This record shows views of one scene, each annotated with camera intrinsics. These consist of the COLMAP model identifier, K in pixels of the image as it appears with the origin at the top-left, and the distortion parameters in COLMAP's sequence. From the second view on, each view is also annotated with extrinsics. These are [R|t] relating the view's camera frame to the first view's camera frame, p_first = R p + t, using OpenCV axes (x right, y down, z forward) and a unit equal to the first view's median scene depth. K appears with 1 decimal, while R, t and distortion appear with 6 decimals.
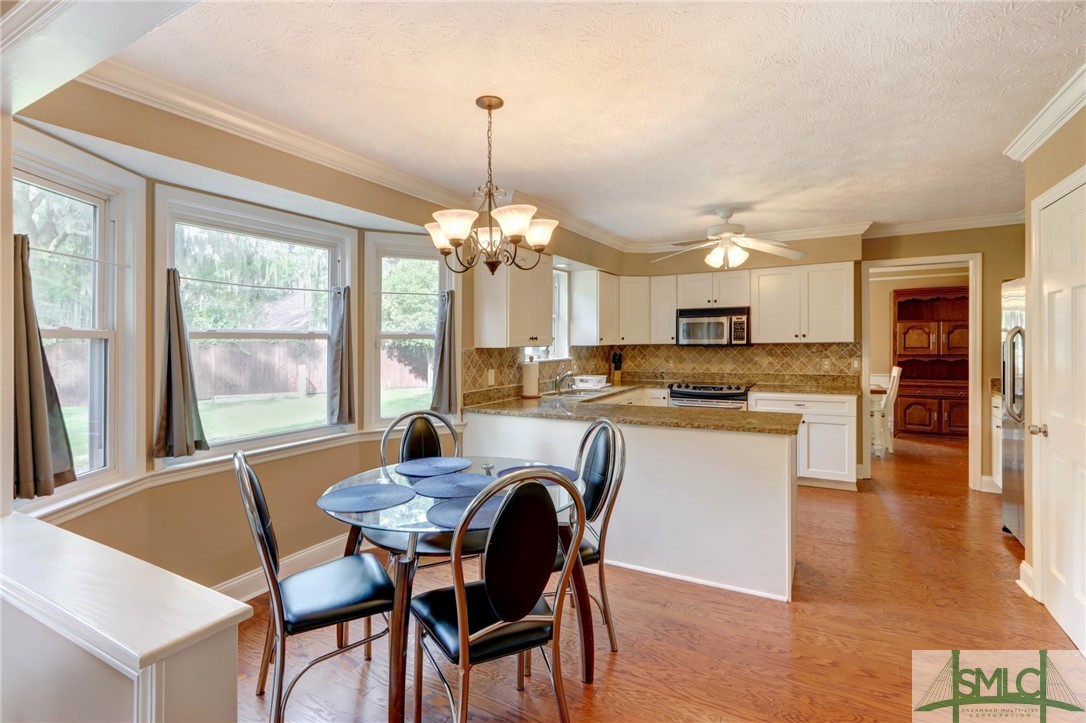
lens RADIAL K [[531.6, 0, 530.1], [0, 531.6, 345.8], [0, 0, 1]] dist [-0.001228, 0.004982]
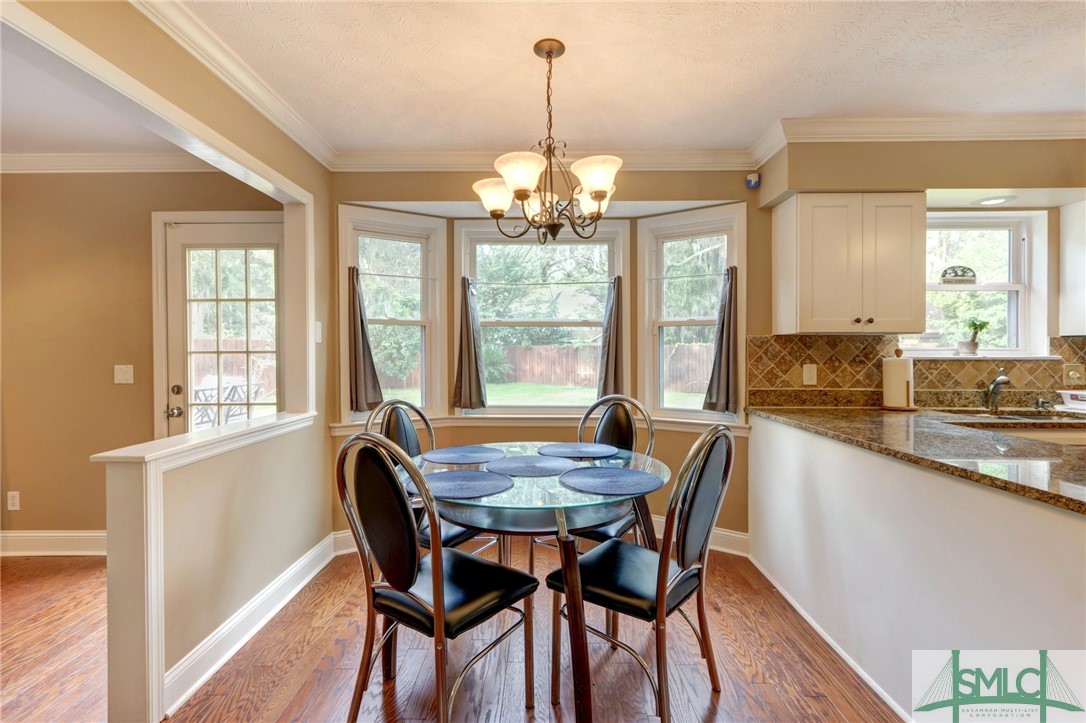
lens RADIAL K [[496.1, 0, 538.5], [0, 496.1, 351.6], [0, 0, 1]] dist [-0.003967, 0.004555]
pose [[0.483338, 0.011729, -0.875355, 0.283250], [-0.013088, 0.999895, 0.006171, 0.021467], [0.875336, 0.008474, 0.483441, 0.252827]]
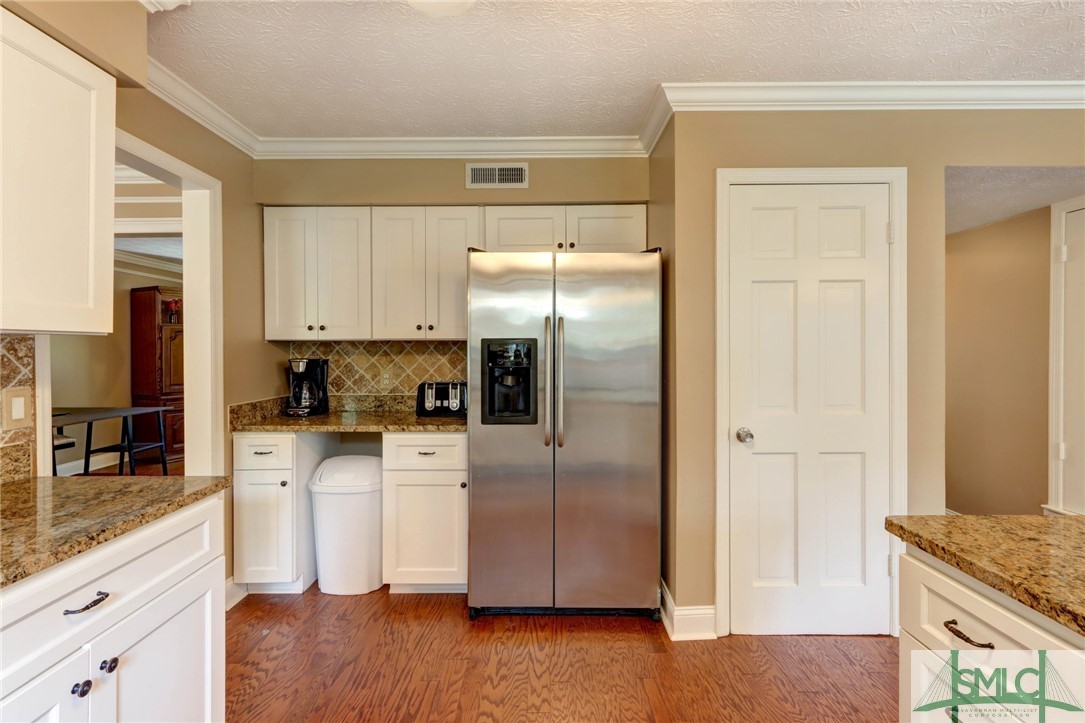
lens RADIAL K [[495.6, 0, 541.8], [0, 495.6, 355.8], [0, 0, 1]] dist [-0.003967, 0.004555]
pose [[-0.487695, 0.005519, 0.872997, 0.211226], [0.019400, 0.999802, 0.004517, 0.009080], [-0.872798, 0.019139, -0.487705, 0.873619]]
